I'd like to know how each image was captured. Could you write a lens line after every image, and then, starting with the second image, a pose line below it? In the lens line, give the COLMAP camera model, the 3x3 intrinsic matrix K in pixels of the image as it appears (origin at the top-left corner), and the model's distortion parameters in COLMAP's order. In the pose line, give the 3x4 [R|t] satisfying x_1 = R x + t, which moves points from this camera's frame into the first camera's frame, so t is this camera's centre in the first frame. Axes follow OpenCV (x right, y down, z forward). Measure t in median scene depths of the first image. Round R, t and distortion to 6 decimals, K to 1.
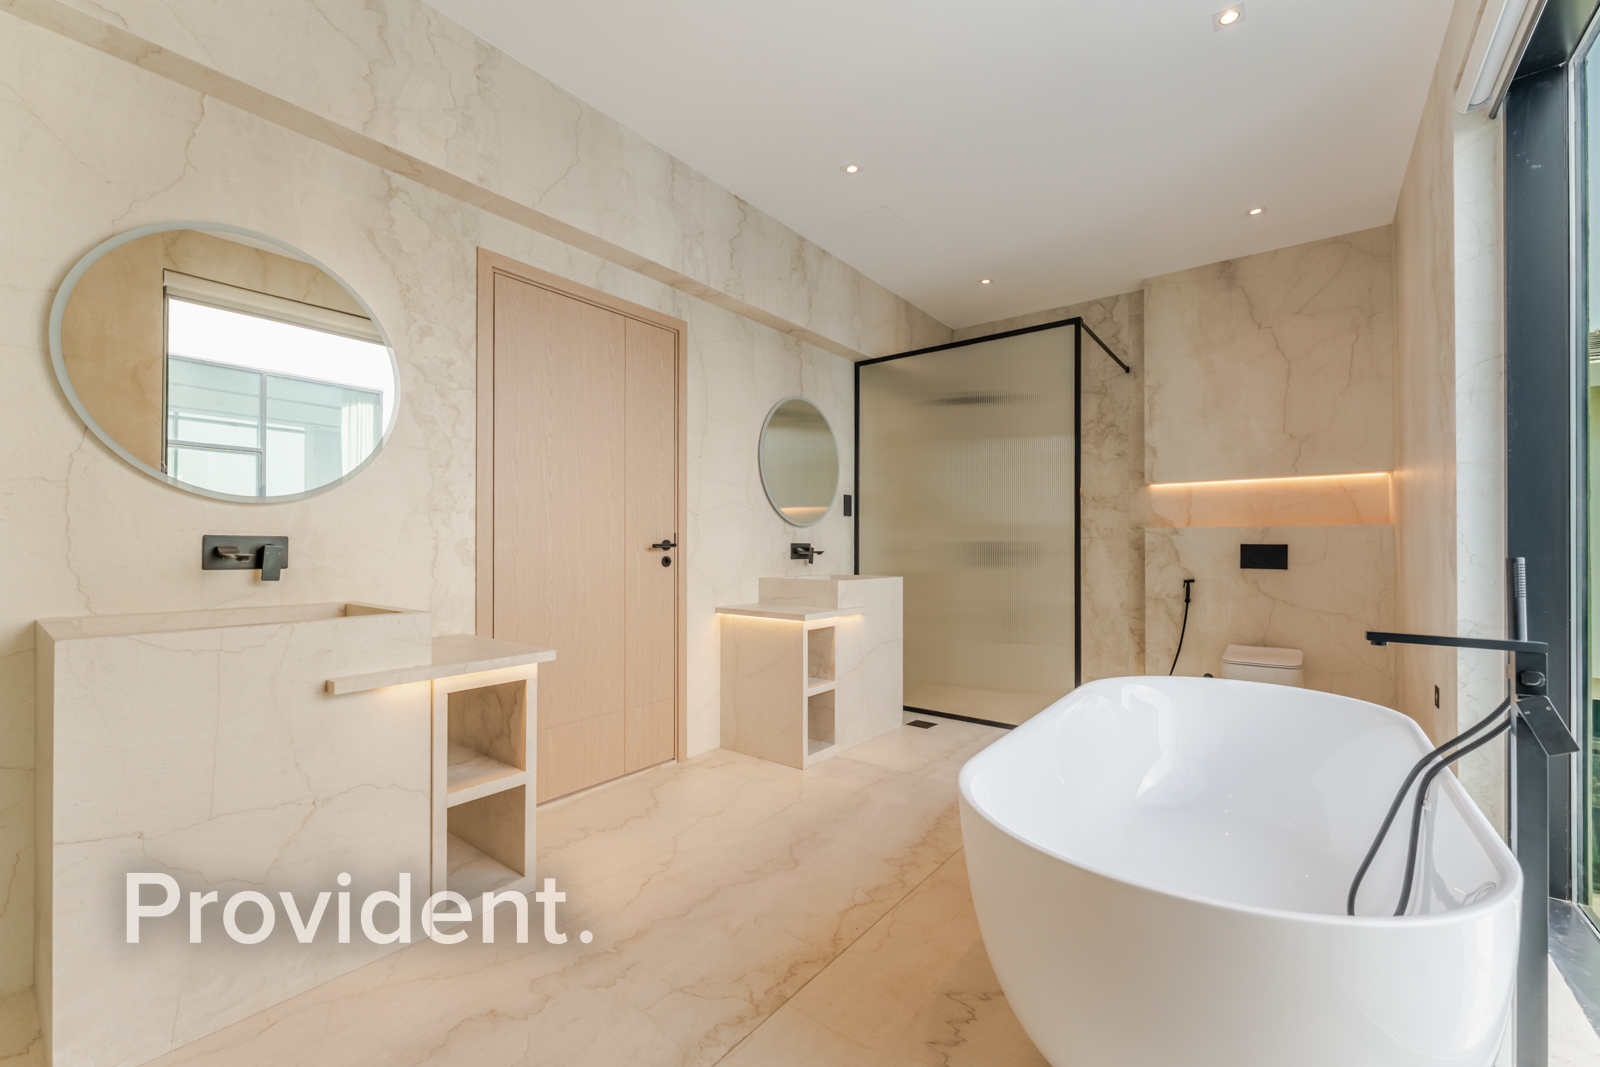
lens RADIAL K [[648.5, 0, 800.2], [0, 648.5, 537.4], [0, 0, 1]] dist [0.000950, -0.000091]
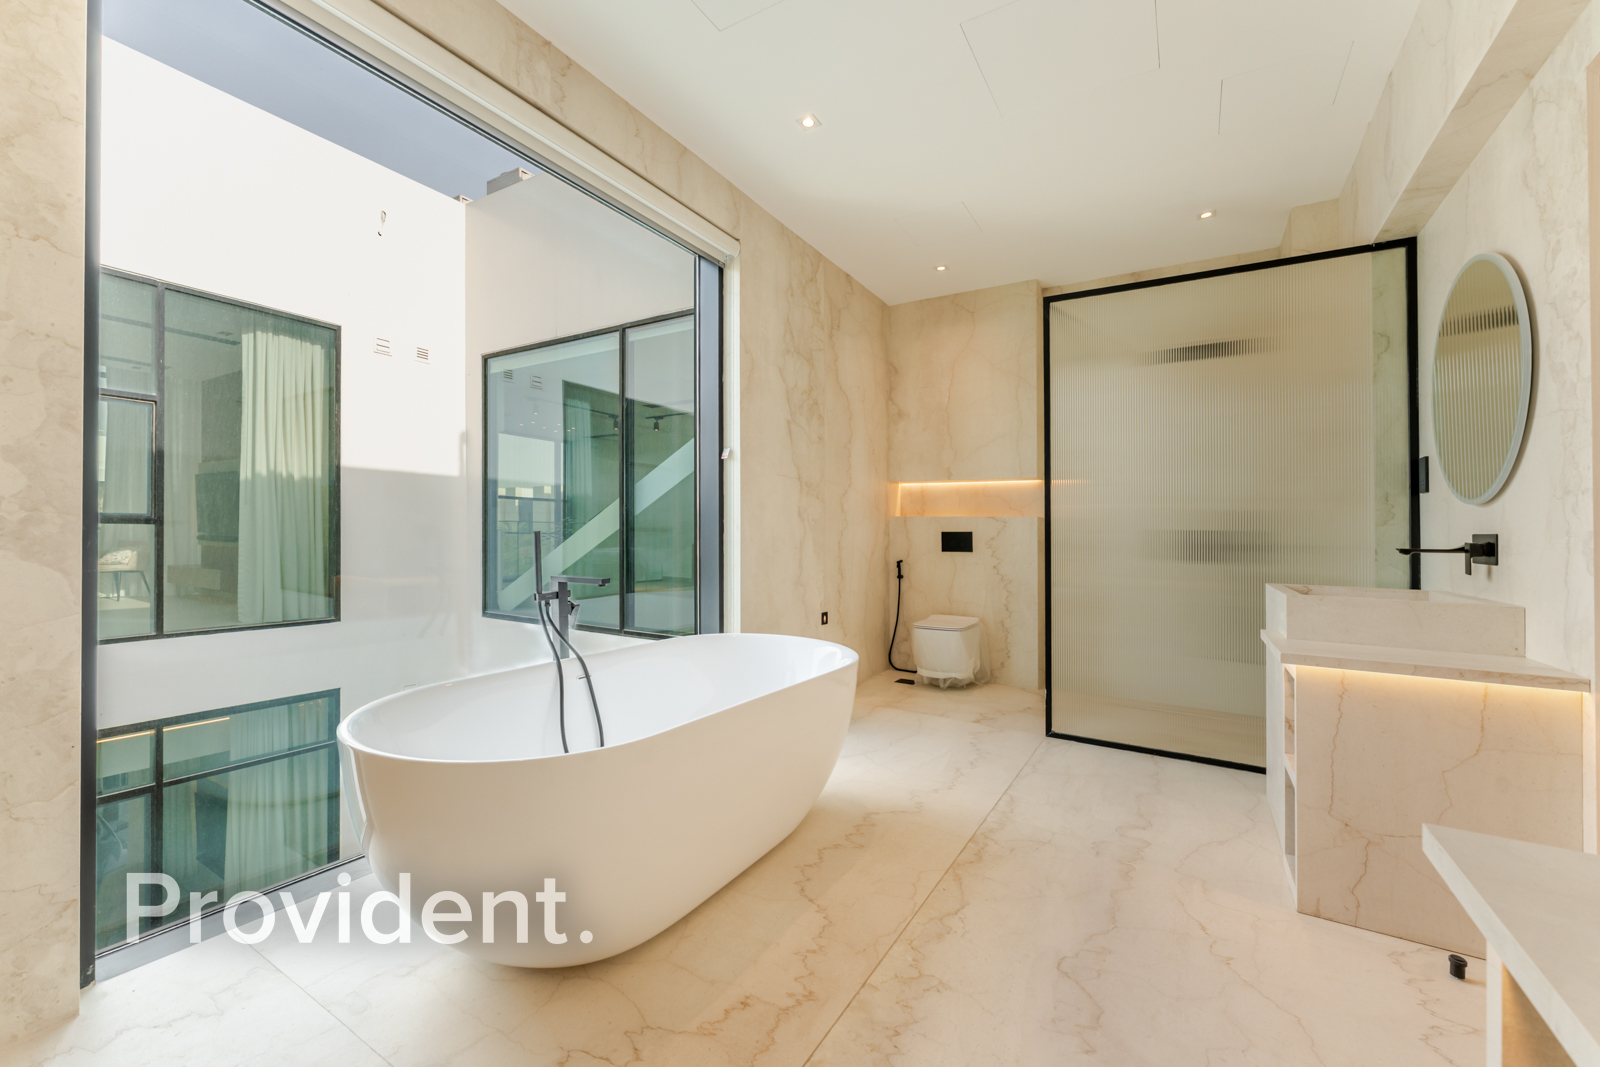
lens RADIAL K [[648.5, 0, 800.2], [0, 648.5, 537.4], [0, 0, 1]] dist [0.000950, -0.000091]
pose [[-0.994108, -0.017790, -0.106925, 0.426240], [-0.016984, 0.999820, -0.008448, 0.032360], [0.107056, -0.006582, -0.994231, 1.941674]]
